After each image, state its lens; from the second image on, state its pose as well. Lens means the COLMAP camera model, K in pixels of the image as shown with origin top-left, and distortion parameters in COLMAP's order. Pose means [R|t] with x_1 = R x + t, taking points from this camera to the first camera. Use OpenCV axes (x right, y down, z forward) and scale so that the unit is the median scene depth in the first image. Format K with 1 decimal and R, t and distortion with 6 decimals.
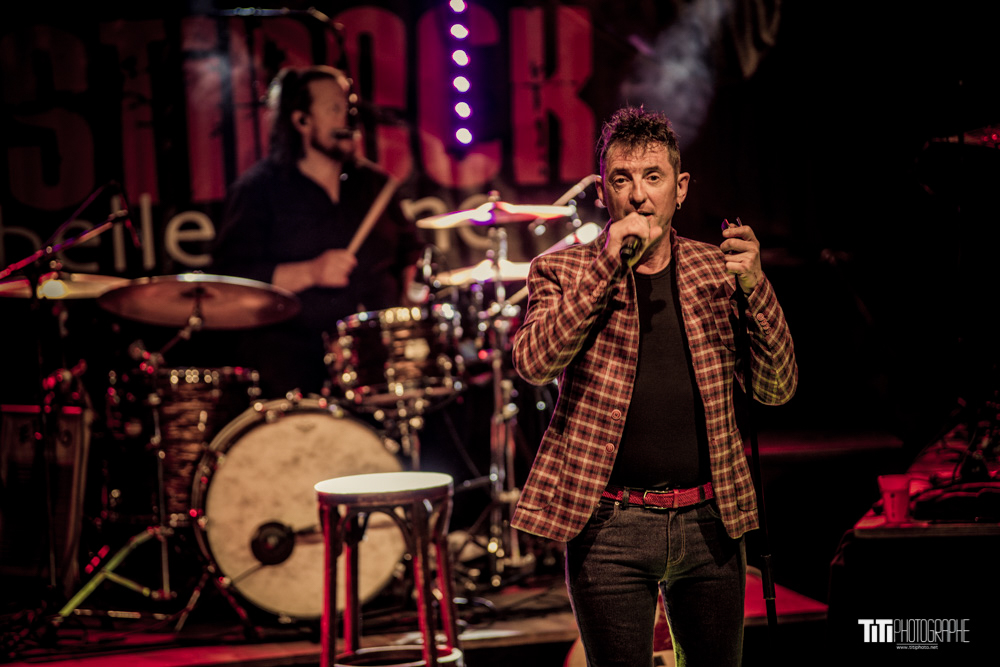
lens RADIAL K [[5412.5, 0, 497.2], [0, 5412.5, 336.8], [0, 0, 1]] dist [1.770075, 0.000000]
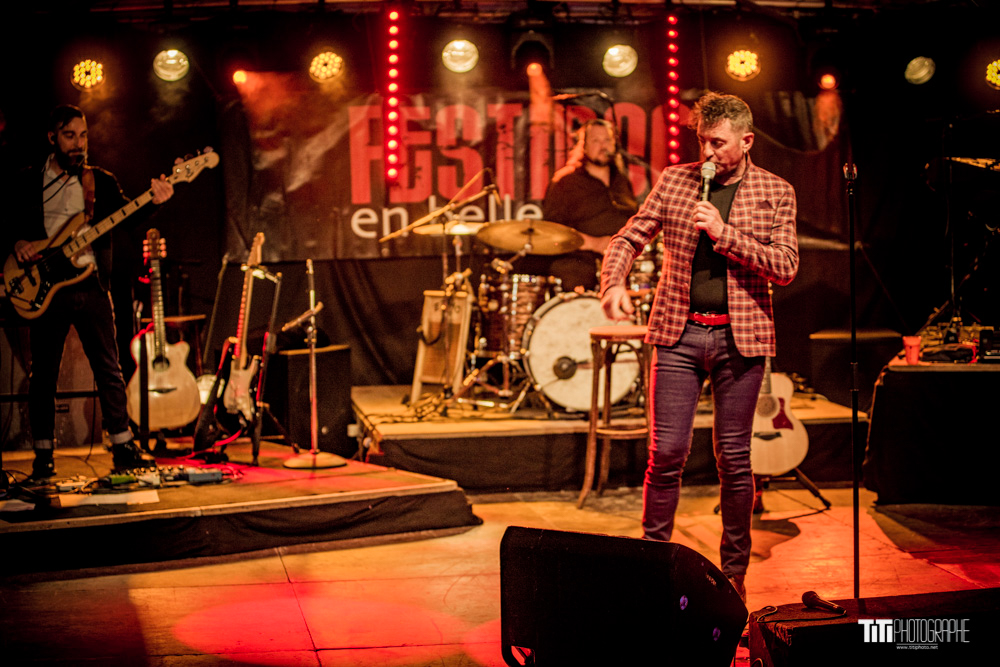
lens RADIAL K [[2201.1, 0, 502.0], [0, 2201.1, 332.9], [0, 0, 1]] dist [-0.243776, 0.000000]
pose [[0.996351, 0.041508, -0.074574, -0.007468], [-0.042610, 0.999004, -0.013245, 0.036503], [0.073950, 0.016374, 0.997128, 0.256655]]
